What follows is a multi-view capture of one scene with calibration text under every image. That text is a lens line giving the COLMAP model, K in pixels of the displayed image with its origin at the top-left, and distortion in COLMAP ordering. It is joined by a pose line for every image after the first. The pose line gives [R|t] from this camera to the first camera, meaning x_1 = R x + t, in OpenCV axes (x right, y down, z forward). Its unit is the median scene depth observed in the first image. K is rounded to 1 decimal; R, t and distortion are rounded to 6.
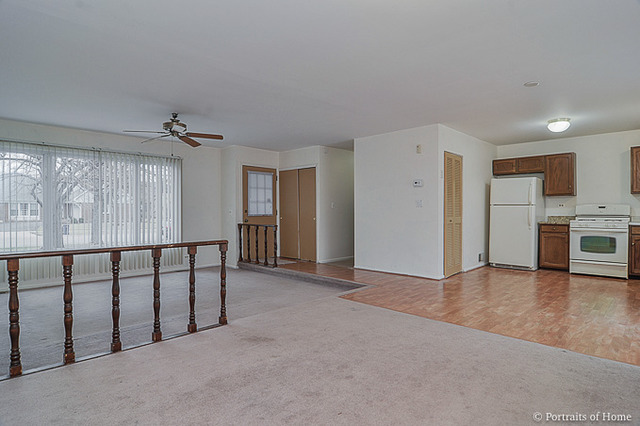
lens RADIAL K [[353.1, 0, 320.0], [0, 353.1, 213.0], [0, 0, 1]] dist [-0.002066, -0.013505]
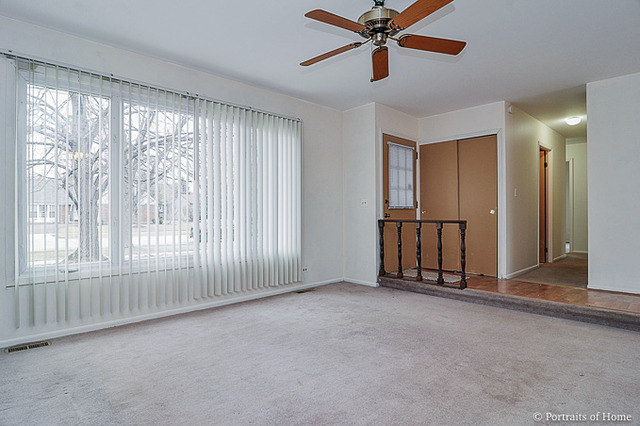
lens RADIAL K [[353.1, 0, 320.0], [0, 353.1, 213.0], [0, 0, 1]] dist [-0.002066, -0.013505]
pose [[0.999607, -0.002814, -0.027906, -0.371689], [0.002619, 0.999972, -0.007008, 0.025088], [0.027925, 0.006932, 0.999586, 0.372619]]
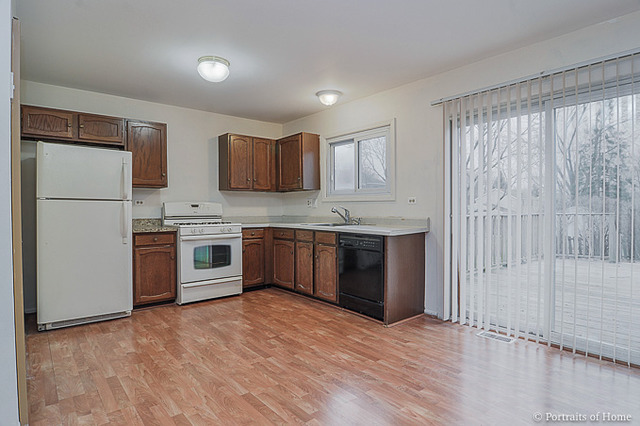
lens RADIAL K [[353.1, 0, 320.0], [0, 353.1, 213.0], [0, 0, 1]] dist [-0.002066, -0.013505]
pose [[0.107883, -0.009814, 0.994115, 0.072566], [0.009261, 0.999918, 0.008866, -0.004855], [-0.994120, 0.008250, 0.107965, 0.611511]]
